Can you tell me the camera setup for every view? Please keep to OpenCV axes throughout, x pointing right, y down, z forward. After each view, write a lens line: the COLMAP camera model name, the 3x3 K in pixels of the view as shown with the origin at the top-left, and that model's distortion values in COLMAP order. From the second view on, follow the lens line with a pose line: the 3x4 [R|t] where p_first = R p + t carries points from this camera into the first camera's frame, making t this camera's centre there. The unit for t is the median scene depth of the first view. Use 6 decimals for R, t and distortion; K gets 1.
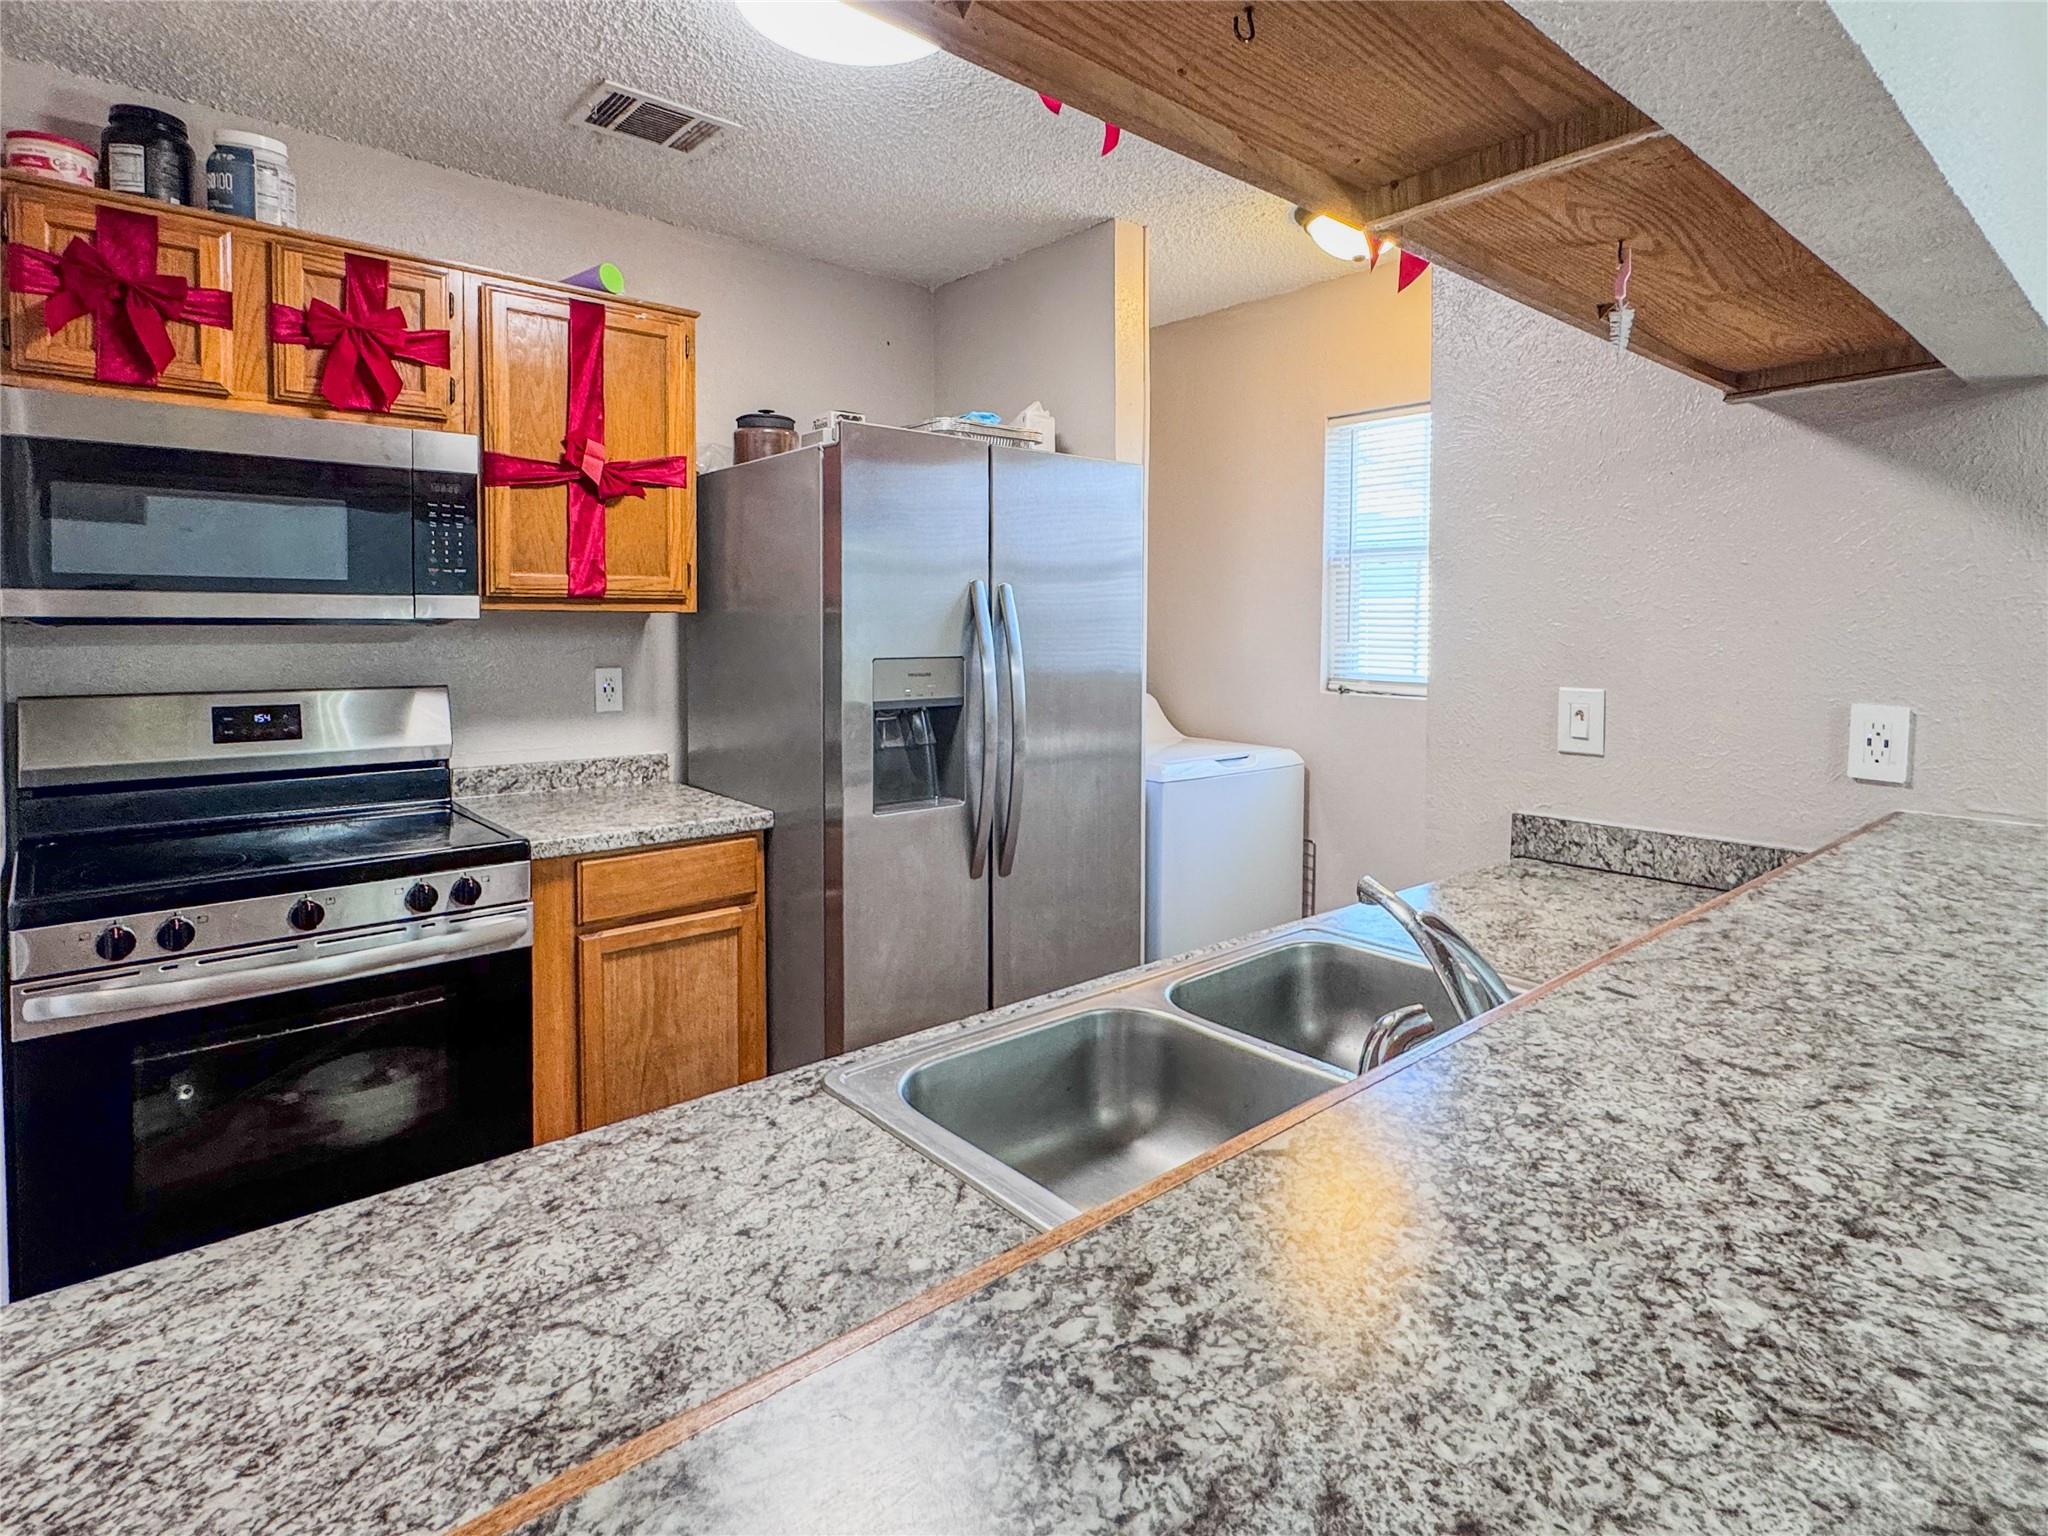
lens RADIAL K [[1067.1, 0, 1079.1], [0, 1067.1, 696.1], [0, 0, 1]] dist [-0.002795, 0.000954]
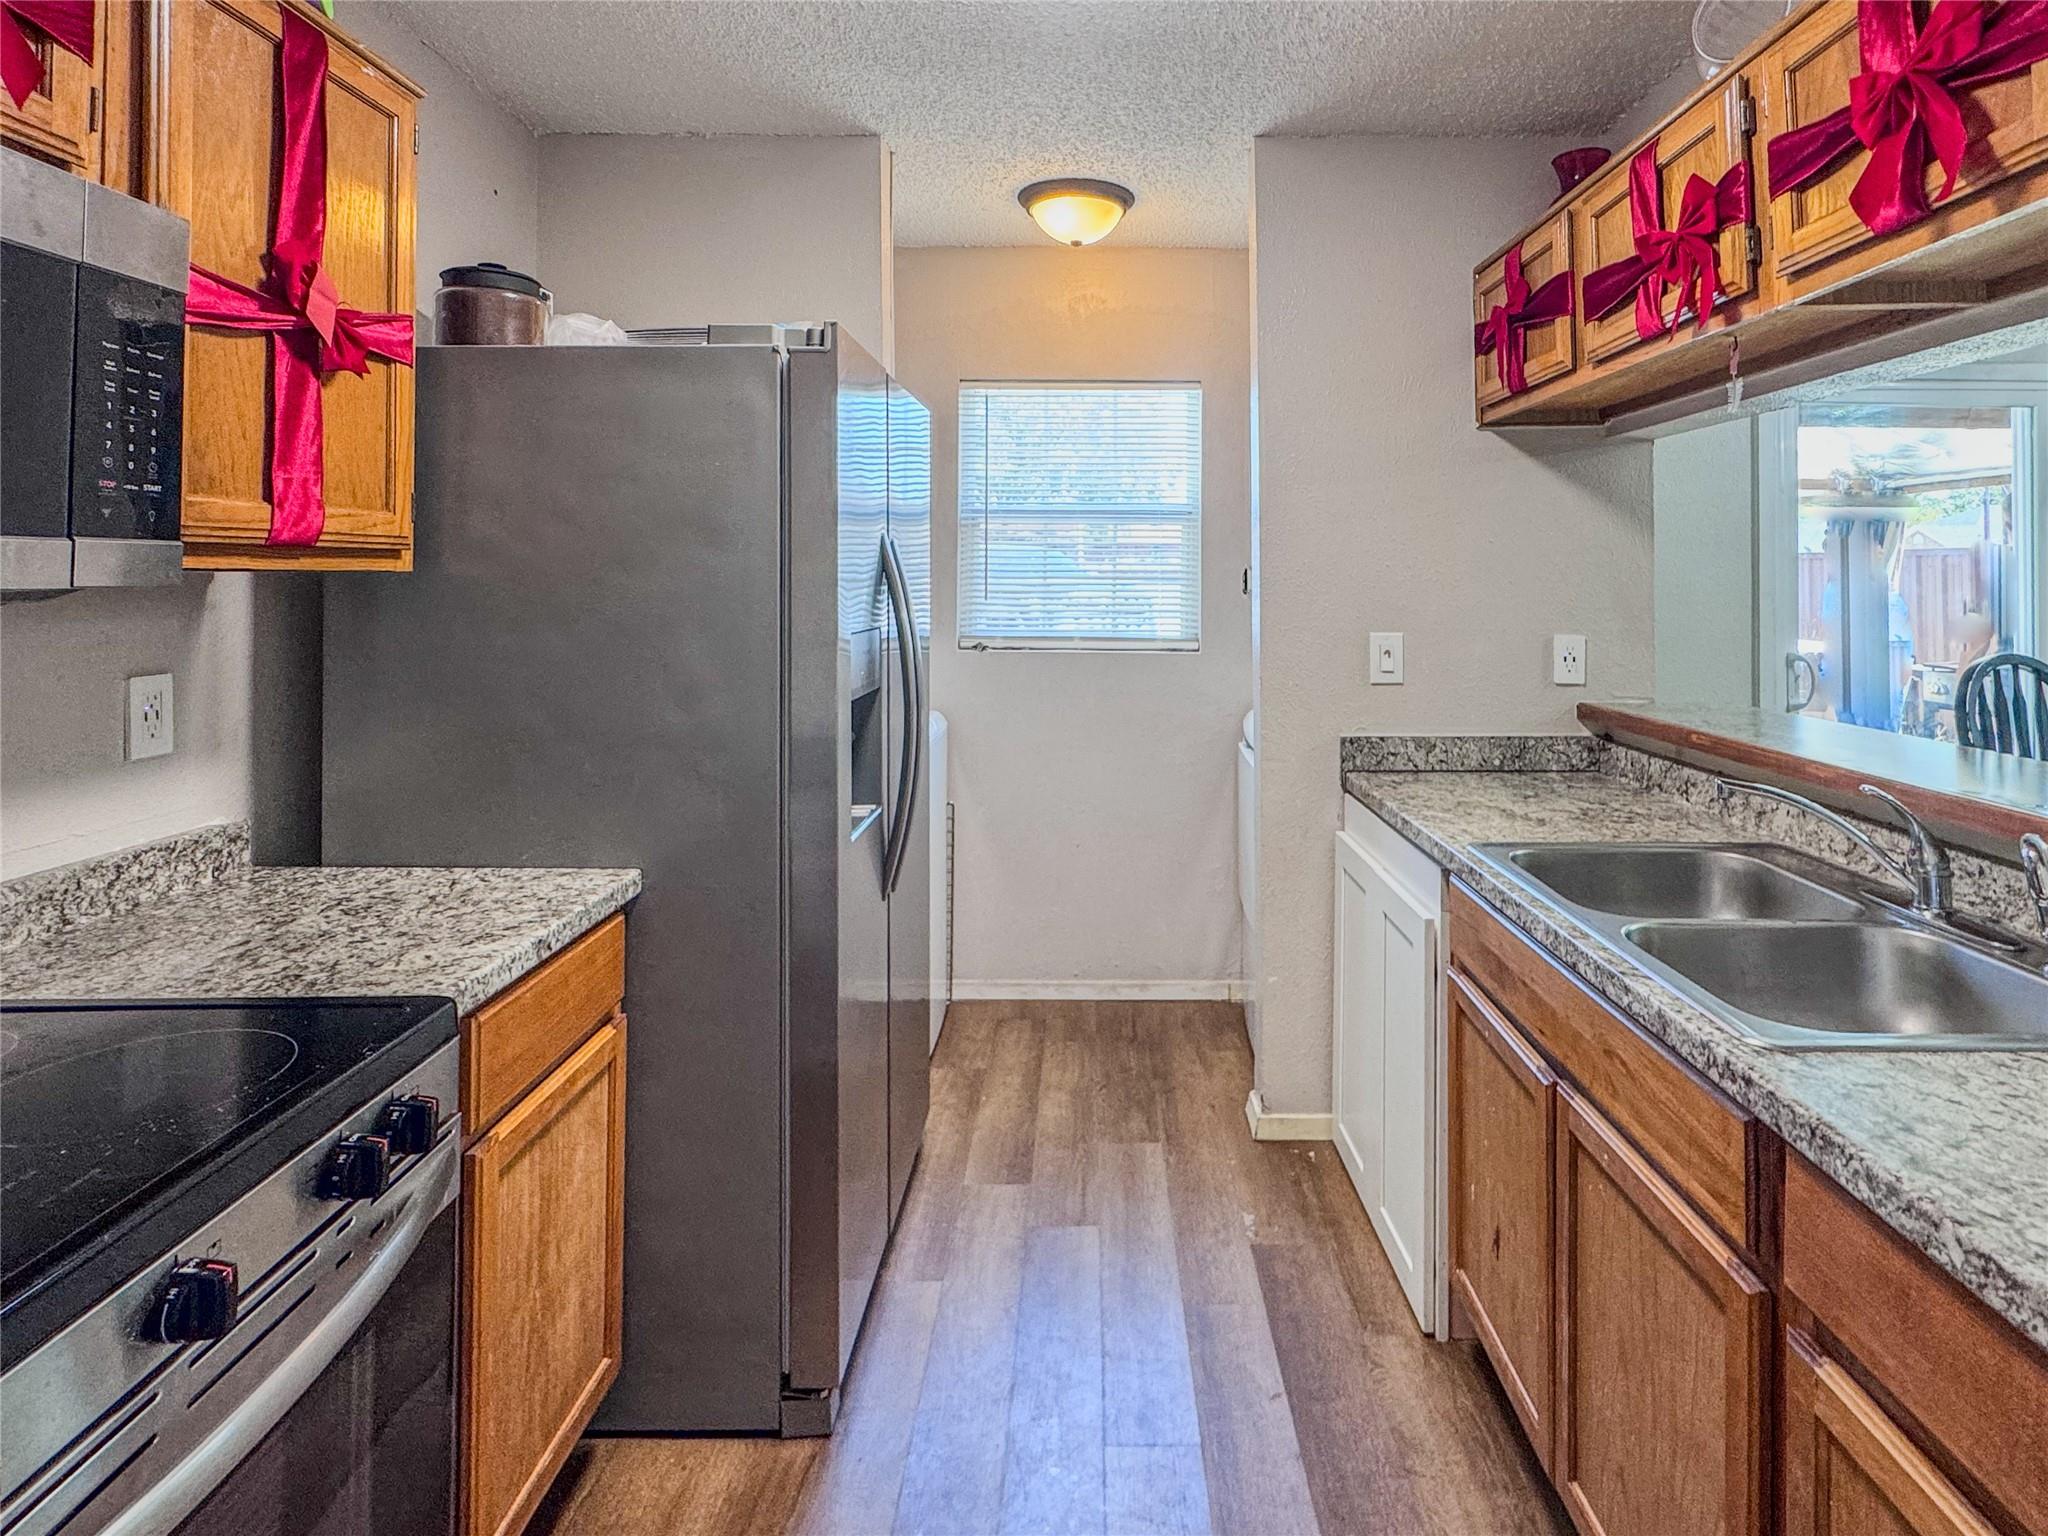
lens RADIAL K [[1067.1, 0, 1068.2], [0, 1067.1, 589.4], [0, 0, 1]] dist [-0.002795, 0.000954]
pose [[0.659818, -0.011571, 0.751337, -0.648455], [0.052545, 0.998144, -0.030772, -0.034366], [-0.749586, 0.059783, 0.659201, 0.364153]]
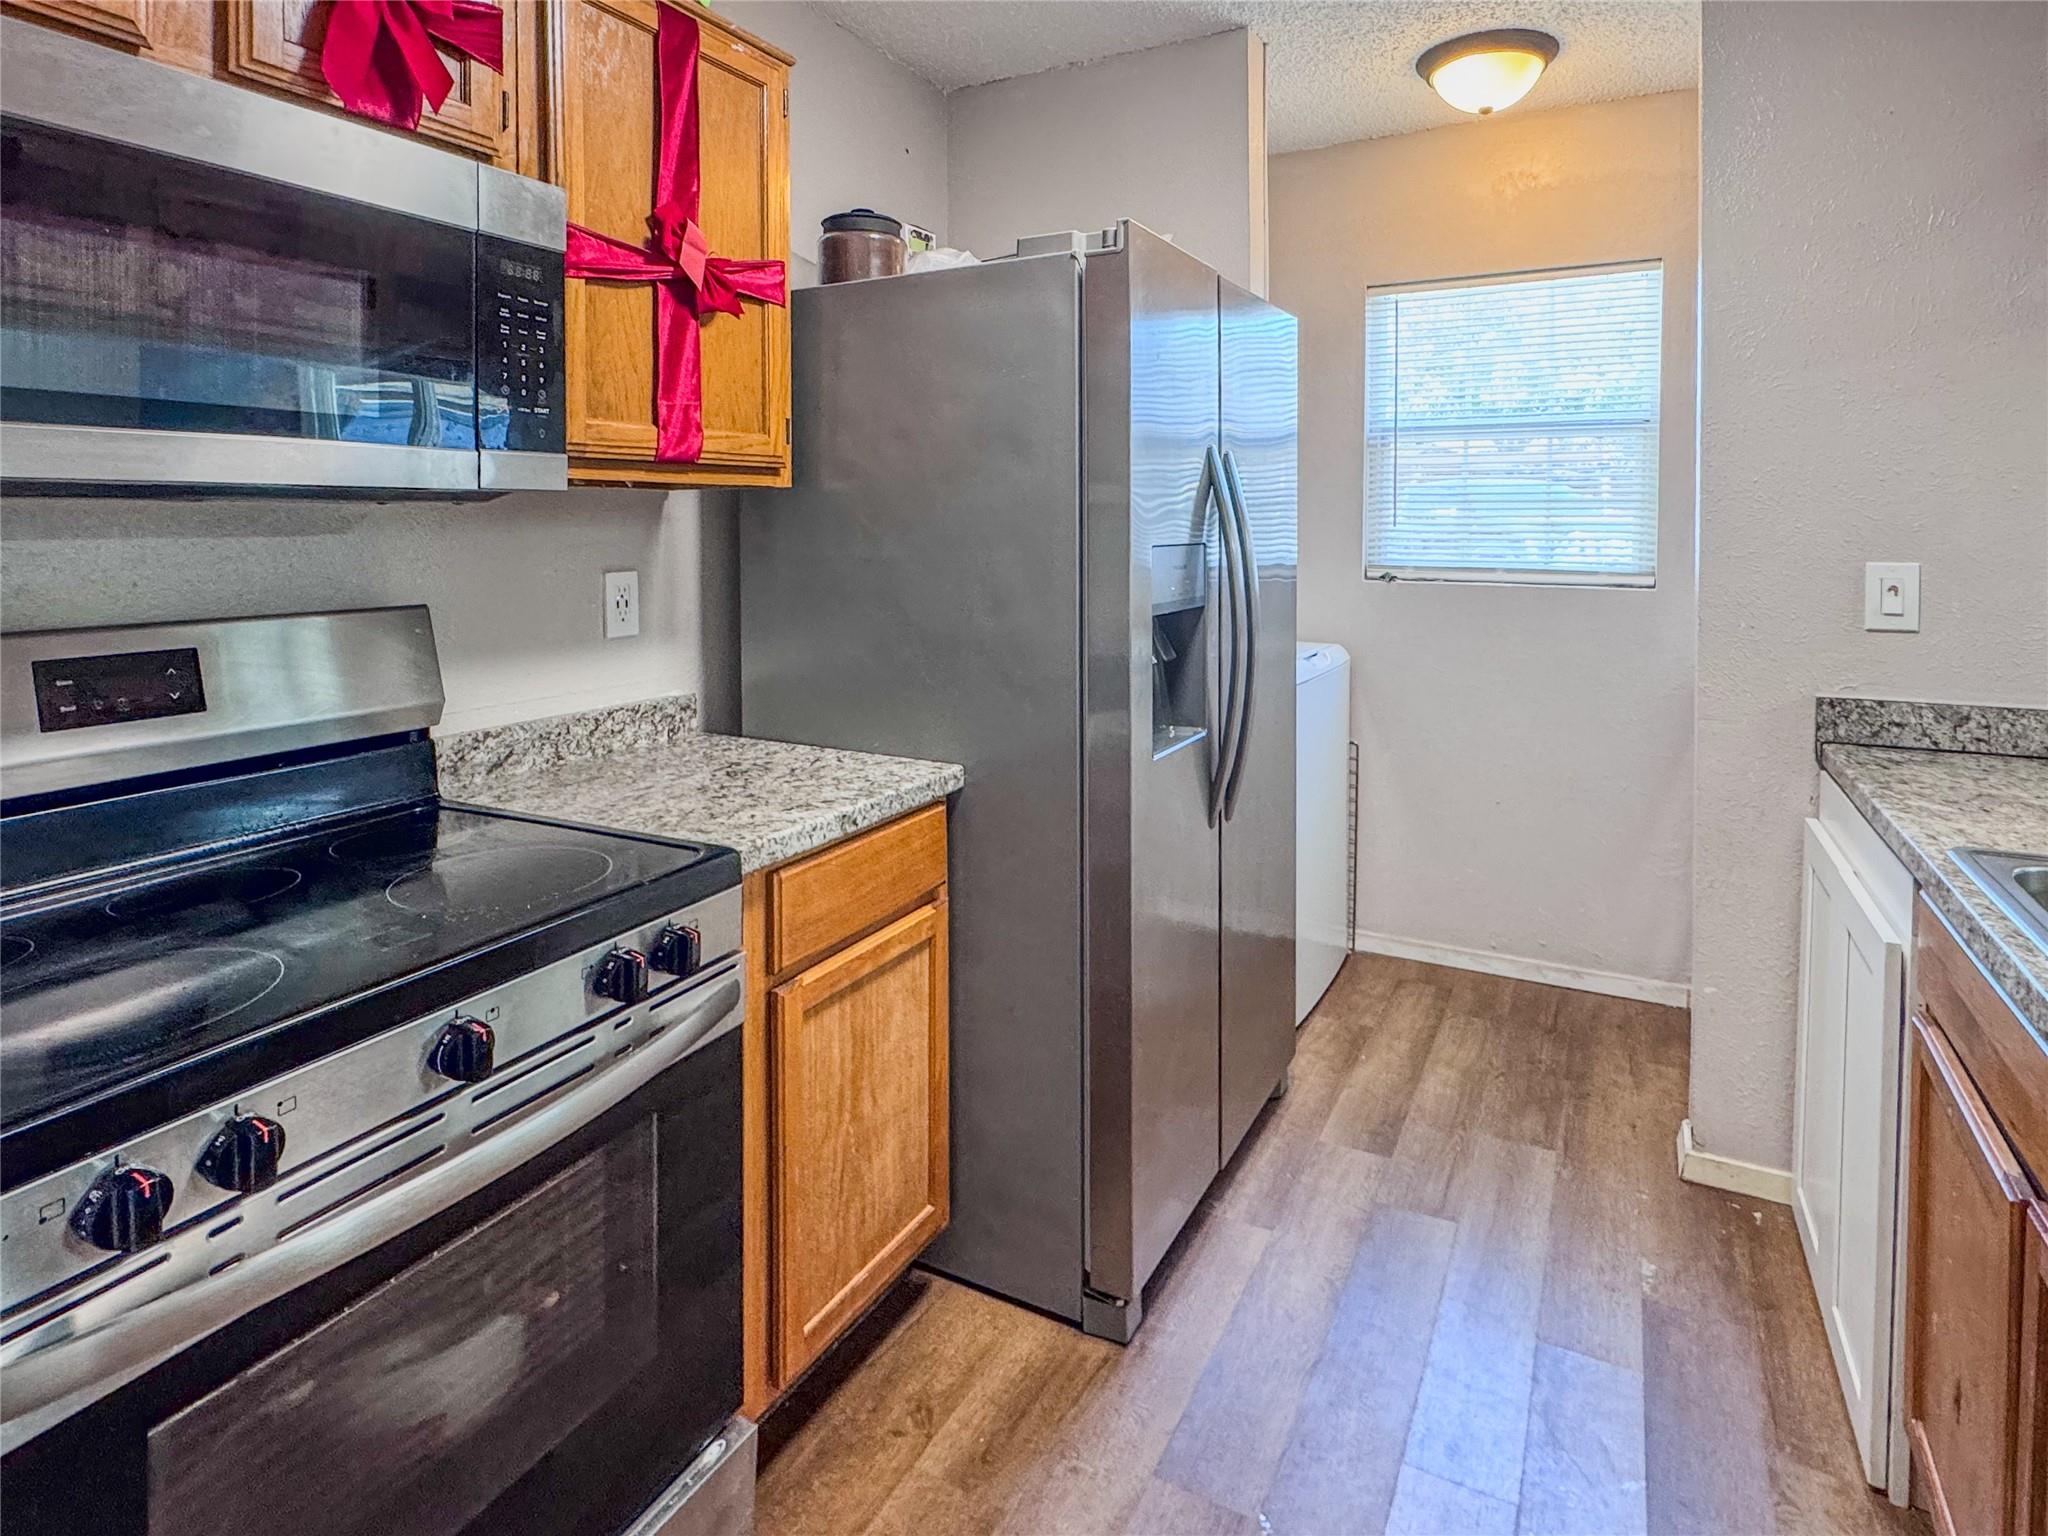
lens RADIAL K [[1067.1, 0, 1070.1], [0, 1067.1, 571.1], [0, 0, 1]] dist [-0.002795, 0.000954]
pose [[0.926853, -0.023383, 0.374695, -0.515080], [0.030707, 0.999436, -0.013587, -0.010116], [-0.374166, 0.024099, 0.927049, 0.326087]]
